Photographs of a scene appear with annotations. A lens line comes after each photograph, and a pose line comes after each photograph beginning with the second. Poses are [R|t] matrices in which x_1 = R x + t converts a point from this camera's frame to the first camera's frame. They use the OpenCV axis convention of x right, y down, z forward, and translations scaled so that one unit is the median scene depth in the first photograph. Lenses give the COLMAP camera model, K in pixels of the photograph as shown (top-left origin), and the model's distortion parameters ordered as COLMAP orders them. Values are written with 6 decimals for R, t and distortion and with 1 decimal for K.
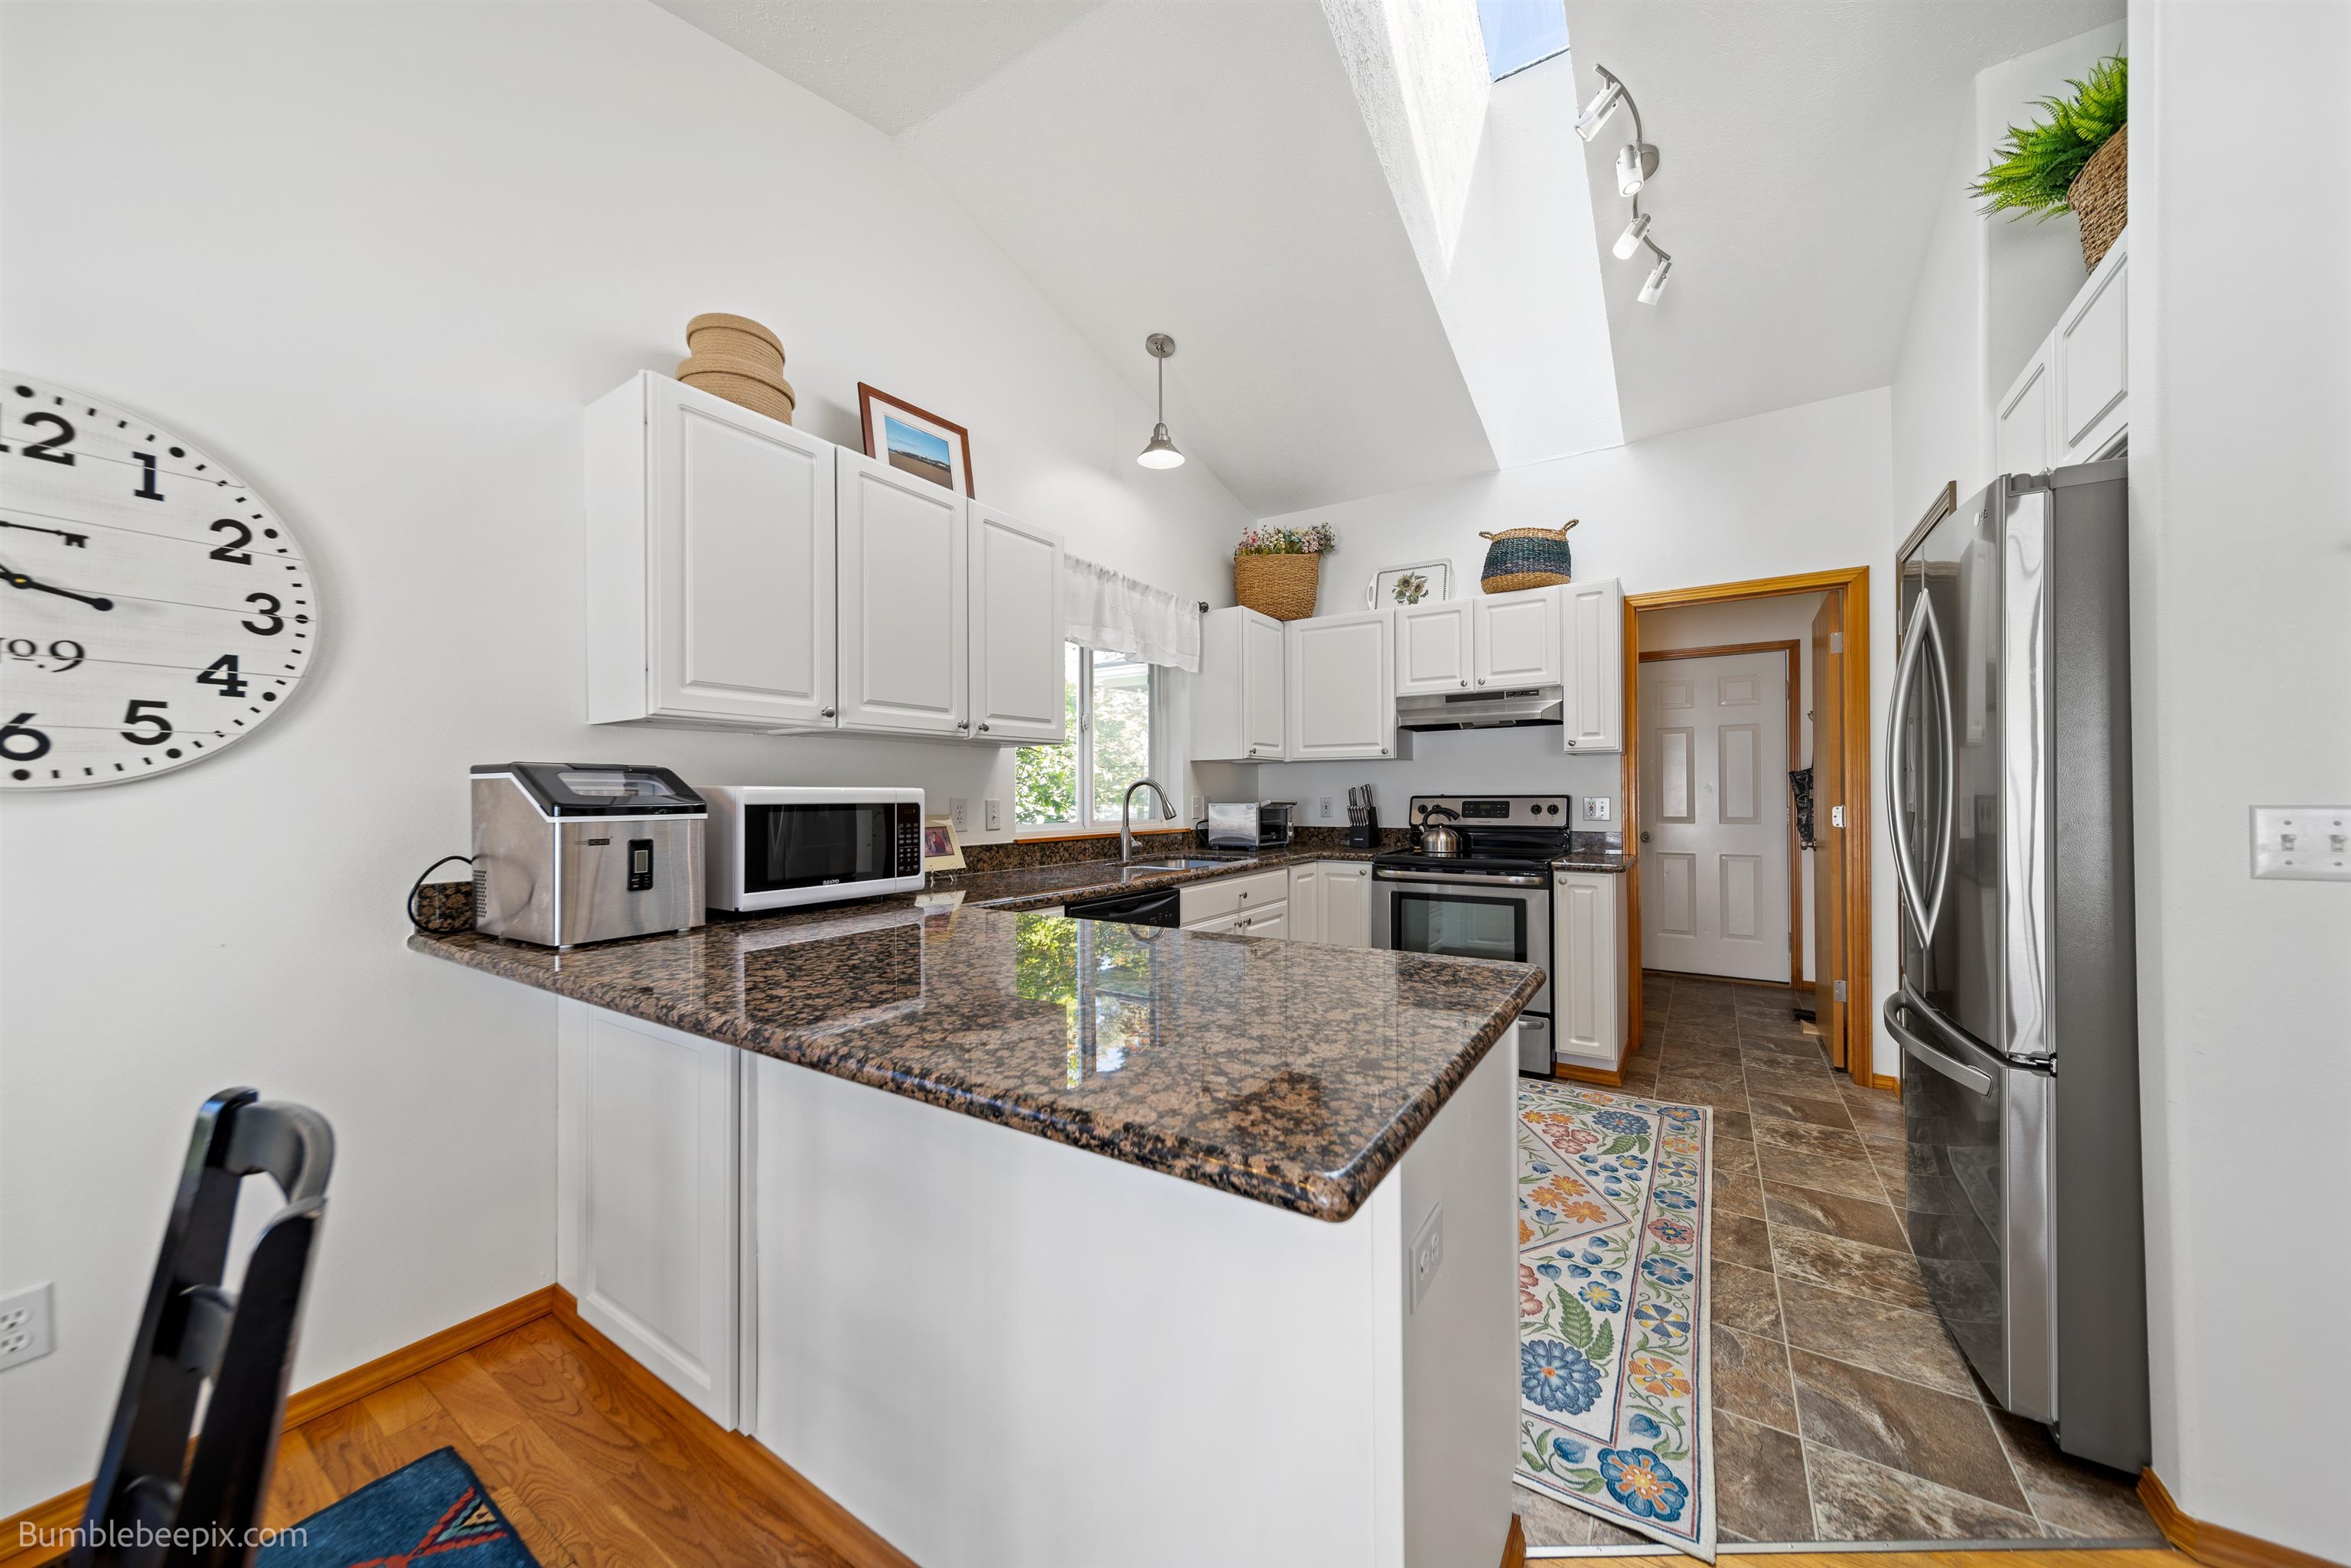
lens RADIAL K [[803.1, 0, 1180.4], [0, 803.1, 789.9], [0, 0, 1]] dist [0.006938, -0.000069]
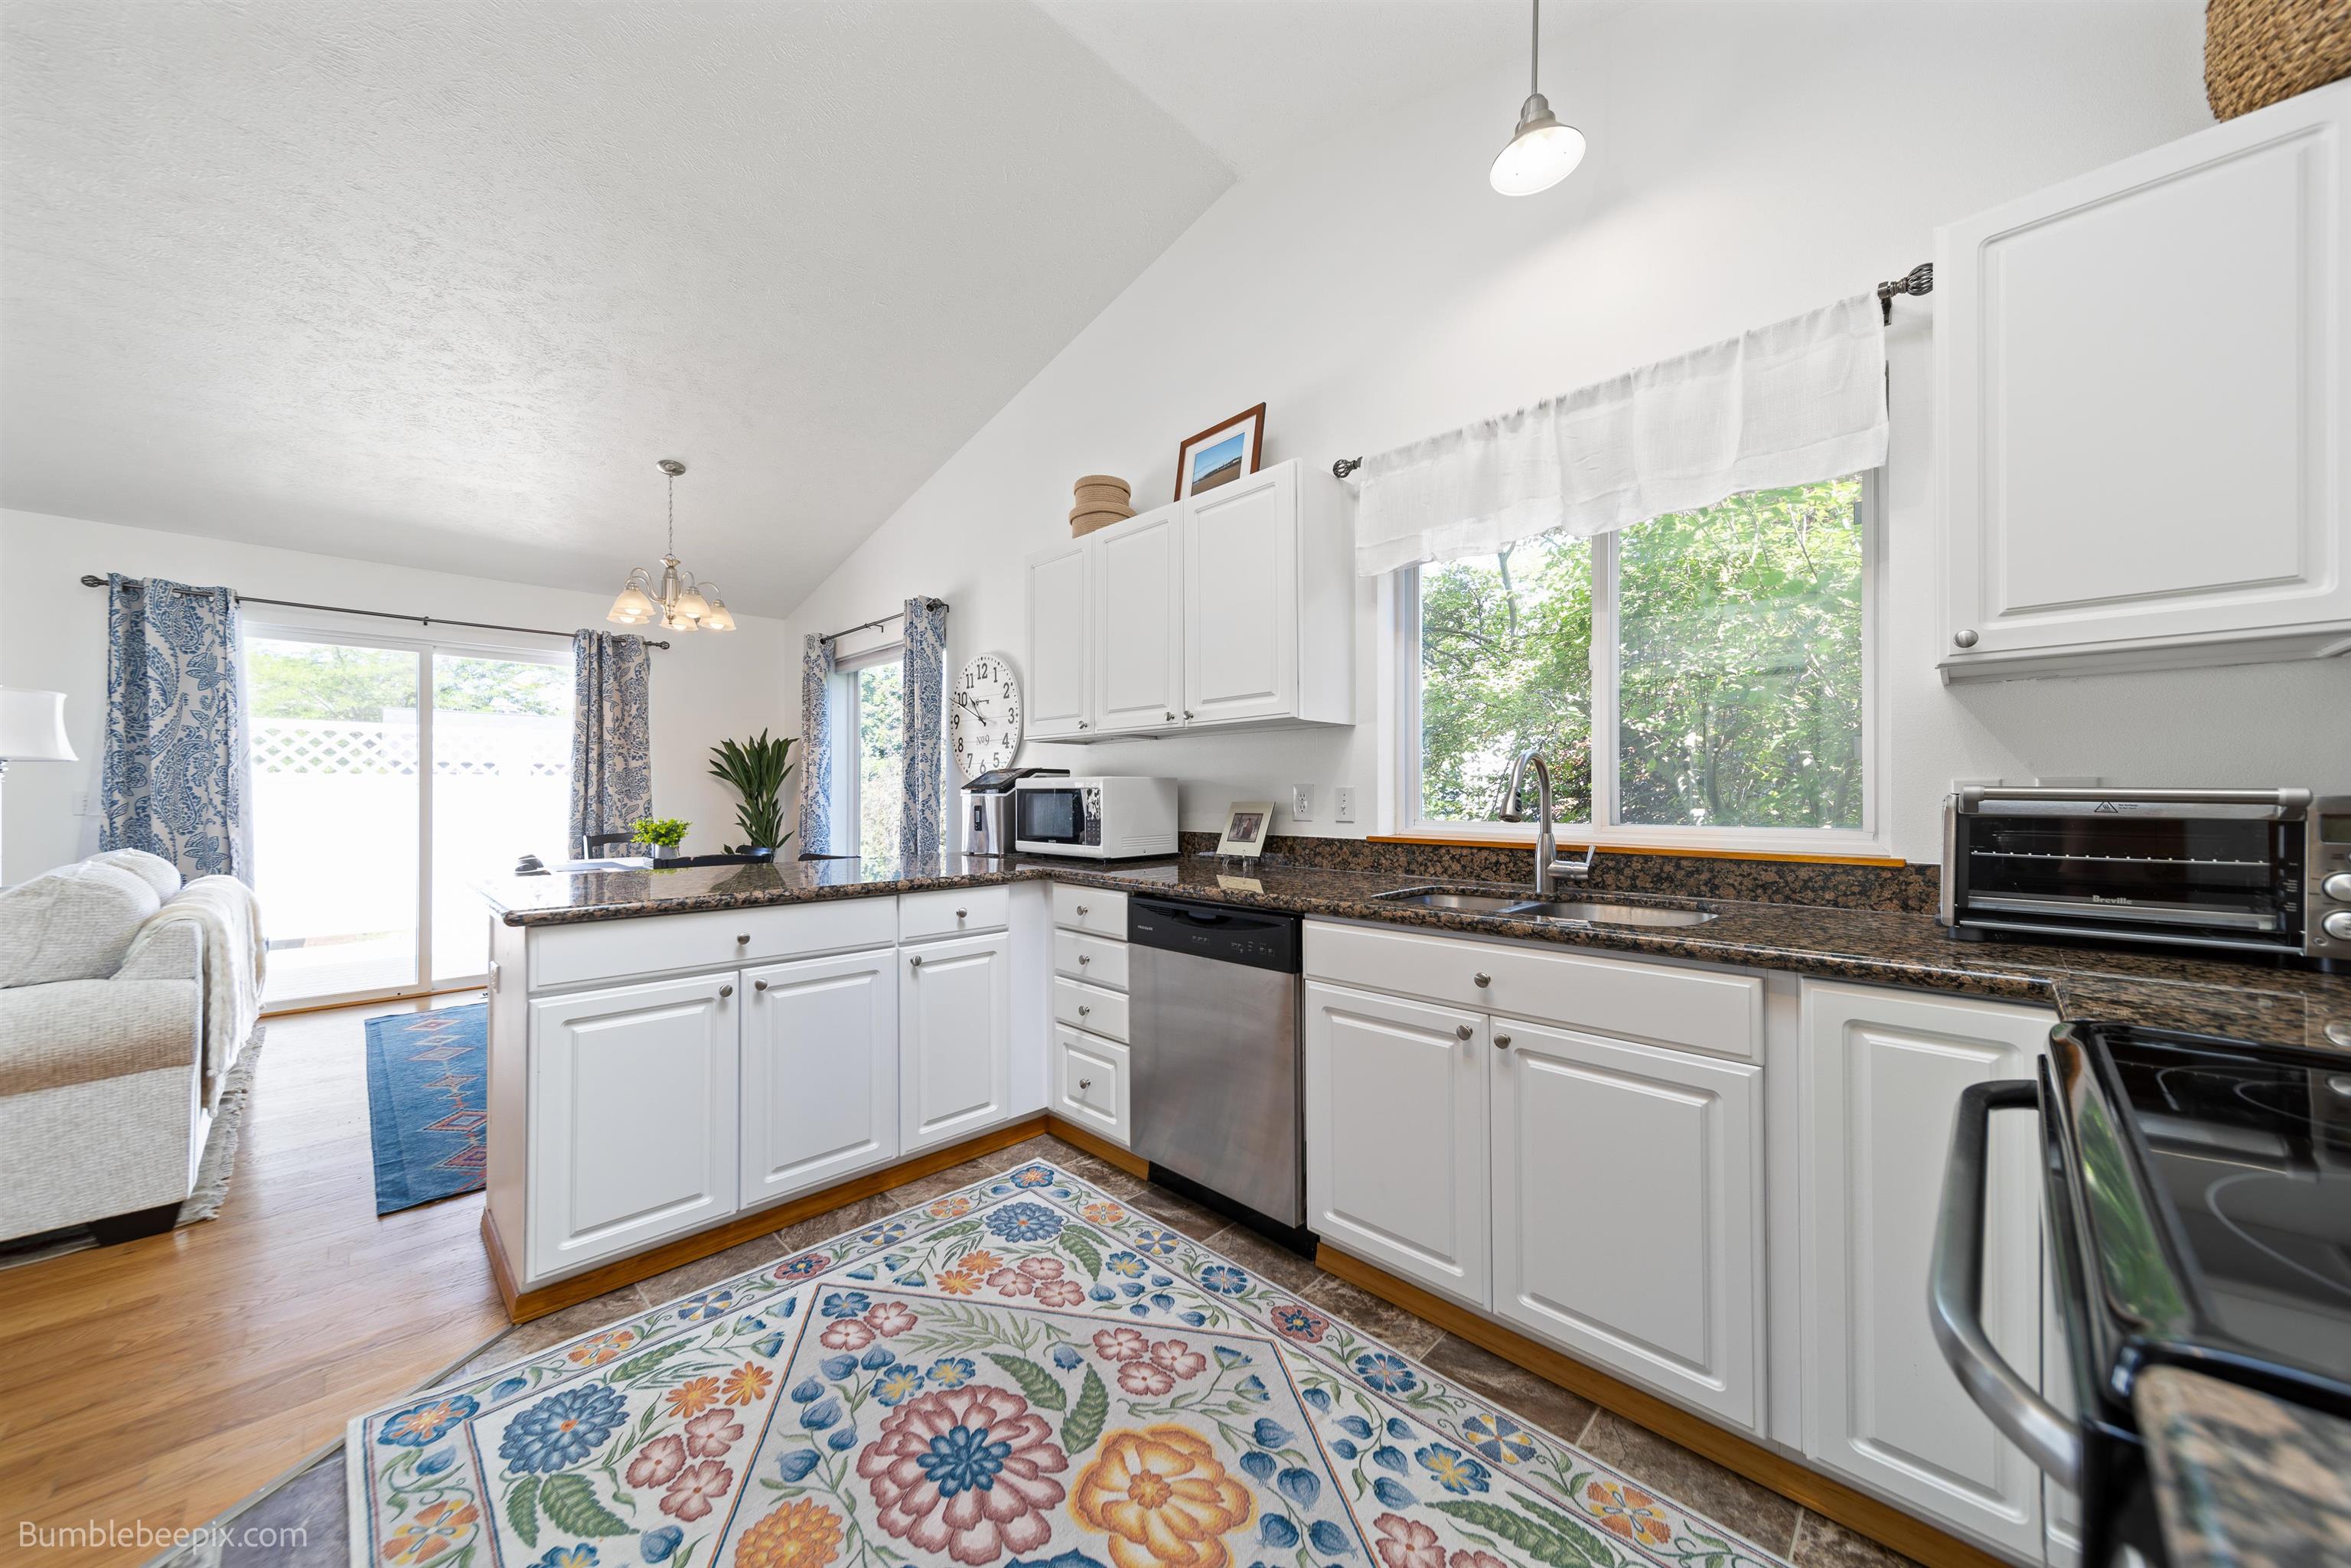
lens RADIAL K [[819.3, 0, 1175.0], [0, 819.3, 791.3], [0, 0, 1]] dist [0.006672, -0.000059]
pose [[-0.201825, -0.000759, -0.979421, 0.567406], [0.006783, 0.999975, -0.002172, 0.015123], [0.979398, -0.007081, -0.201815, 0.862681]]
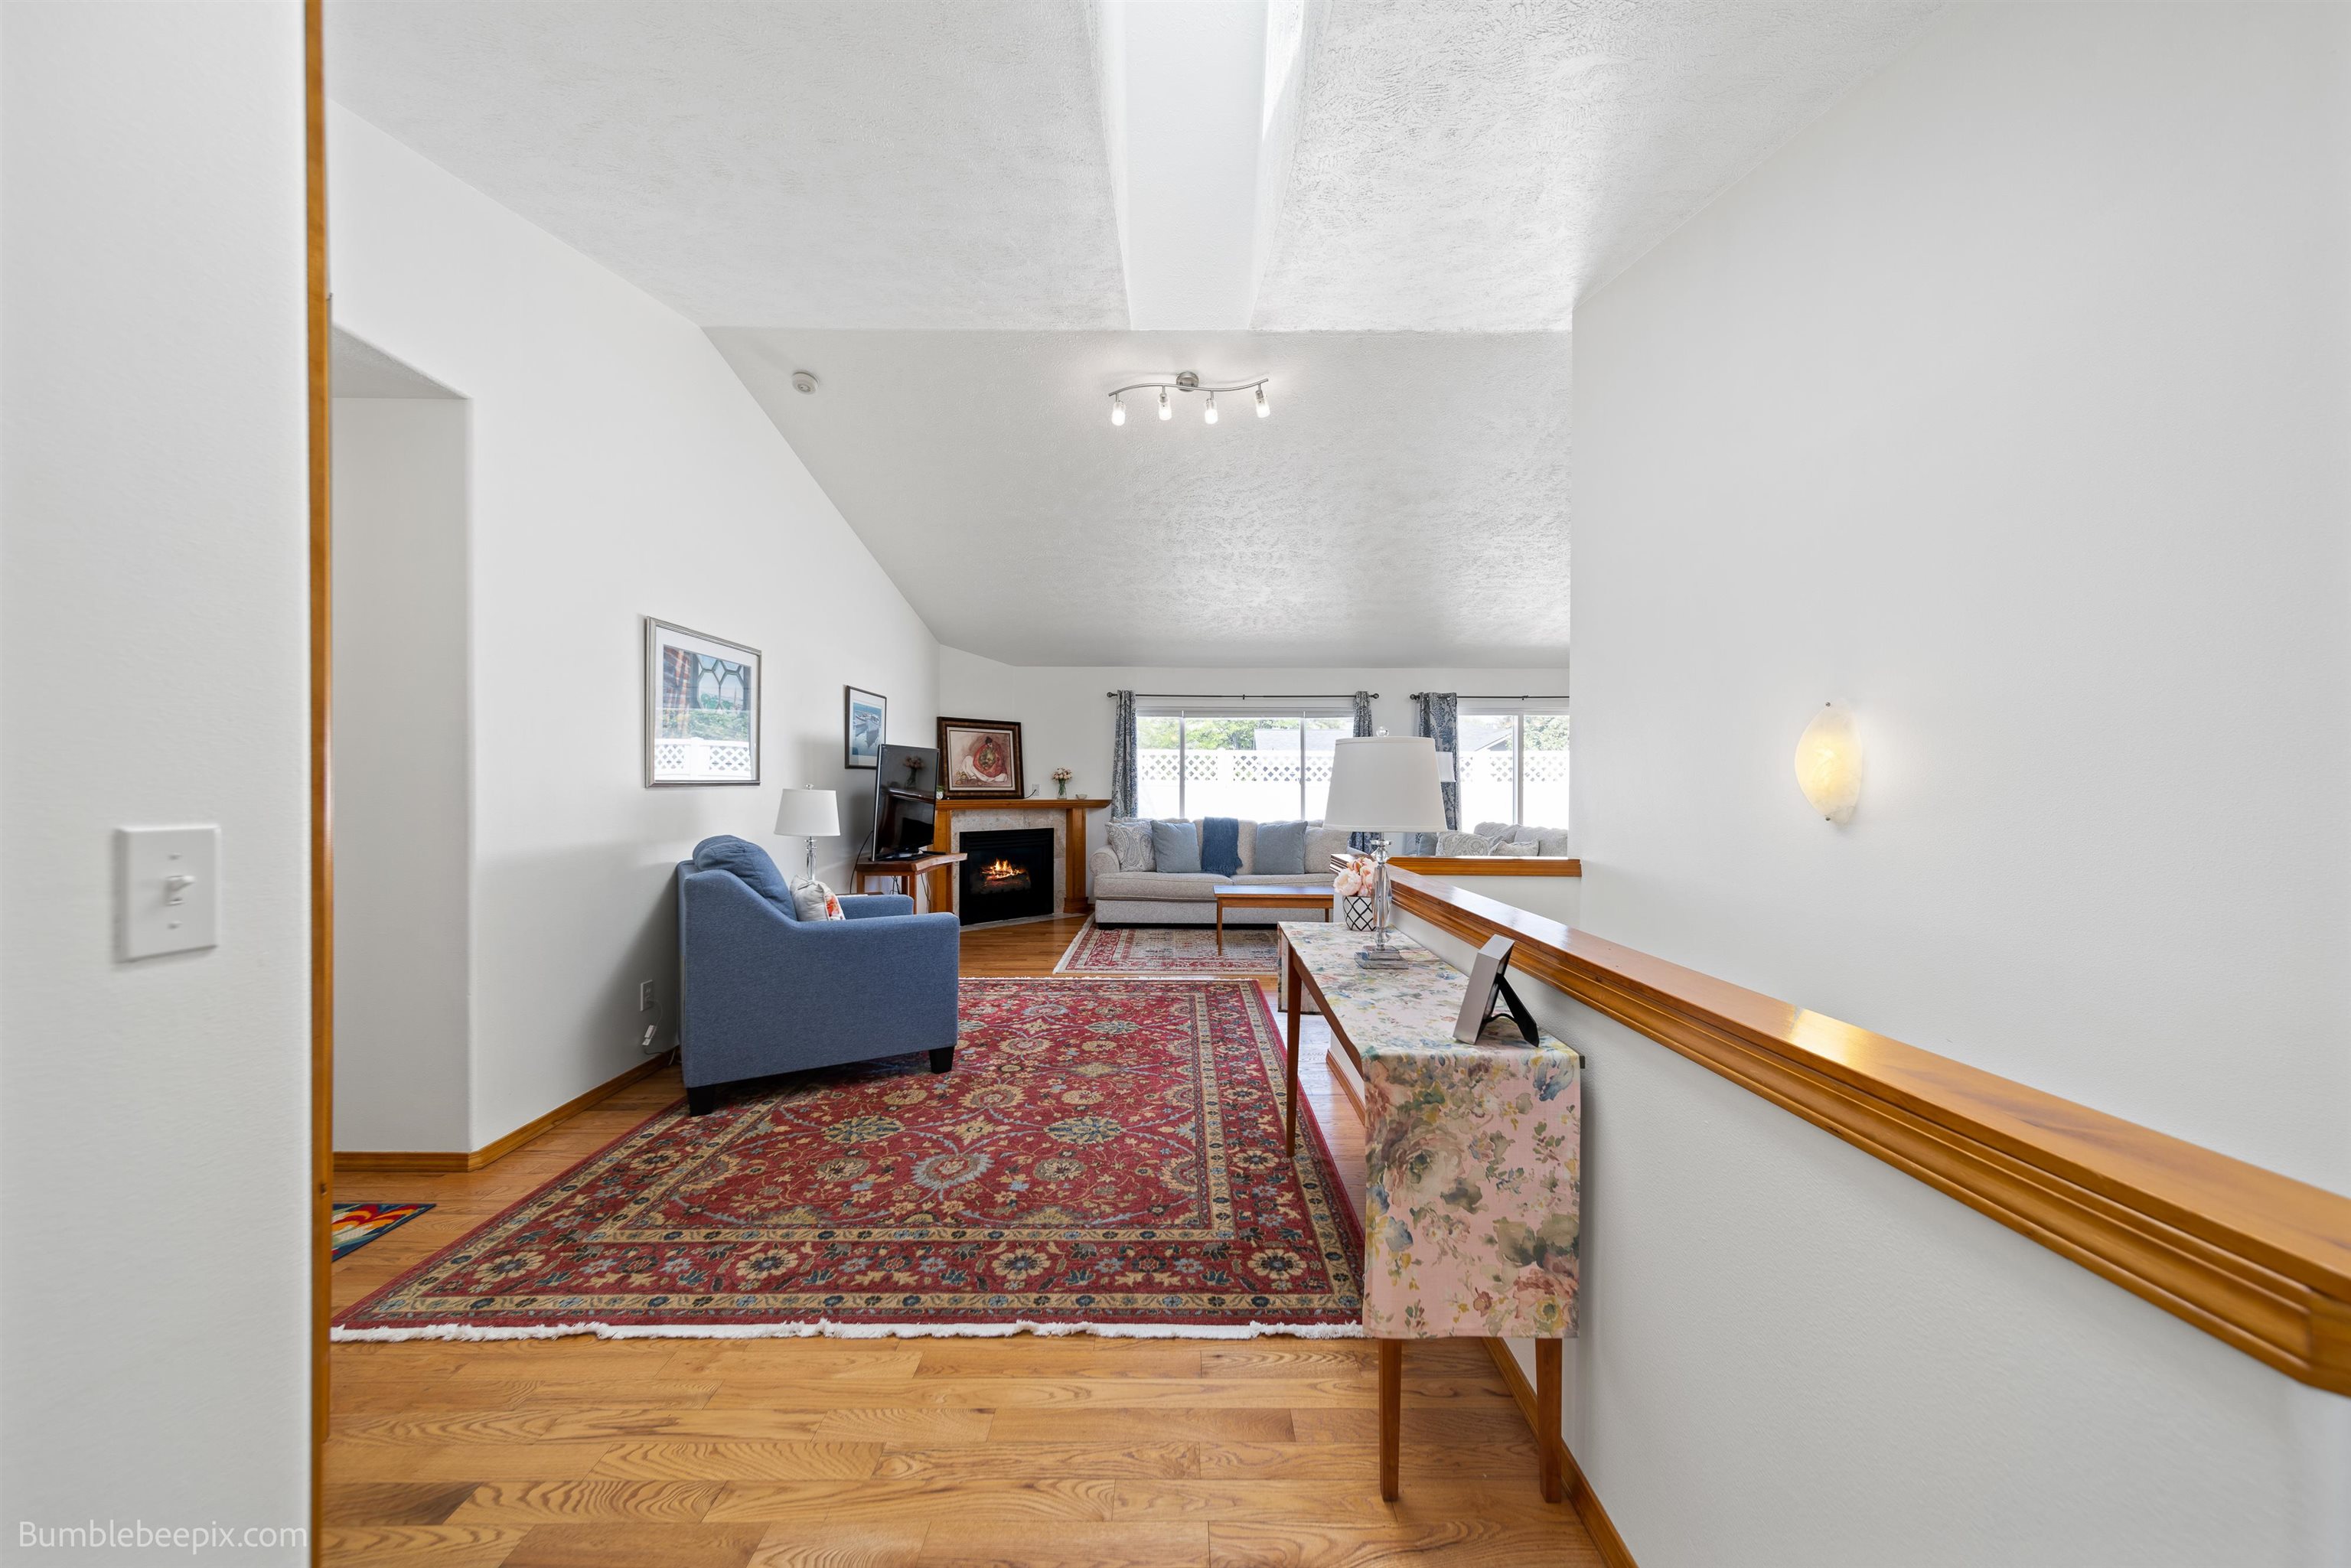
lens RADIAL K [[815.2, 0, 1180.9], [0, 815.2, 788.0], [0, 0, 1]] dist [0.006796, -0.000281]
pose [[-0.831870, -0.000305, -0.554971, 1.637319], [0.007488, 0.999903, -0.011775, 0.011527], [0.554920, -0.013951, -0.831787, 0.827107]]
